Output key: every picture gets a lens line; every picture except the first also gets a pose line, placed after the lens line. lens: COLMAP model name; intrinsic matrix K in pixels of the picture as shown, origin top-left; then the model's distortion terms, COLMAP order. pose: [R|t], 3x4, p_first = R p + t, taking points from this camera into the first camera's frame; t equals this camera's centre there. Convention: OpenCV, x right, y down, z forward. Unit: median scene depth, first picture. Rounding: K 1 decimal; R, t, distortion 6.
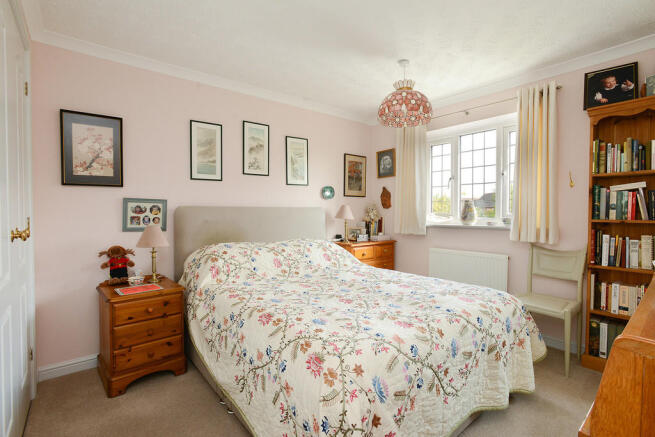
lens RADIAL K [[312.7, 0, 329.5], [0, 312.7, 217.7], [0, 0, 1]] dist [-0.050632, 0.026426]
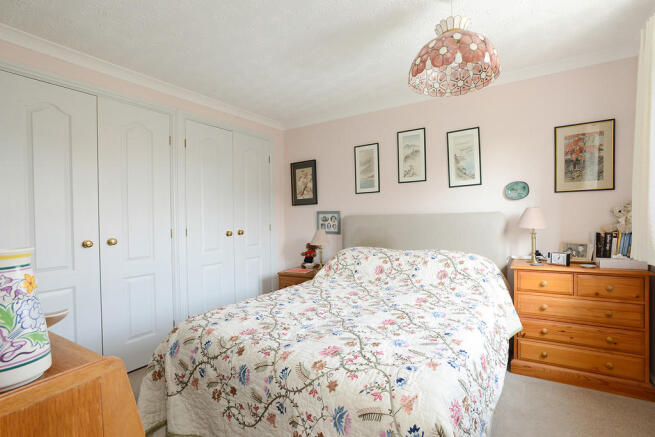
lens RADIAL K [[312.7, 0, 329.5], [0, 312.7, 217.7], [0, 0, 1]] dist [-0.050632, 0.026426]
pose [[0.328500, -0.003921, -0.944496, 0.679175], [0.009661, 0.999953, -0.000791, -0.026072], [0.944454, -0.008865, 0.328523, 0.456563]]
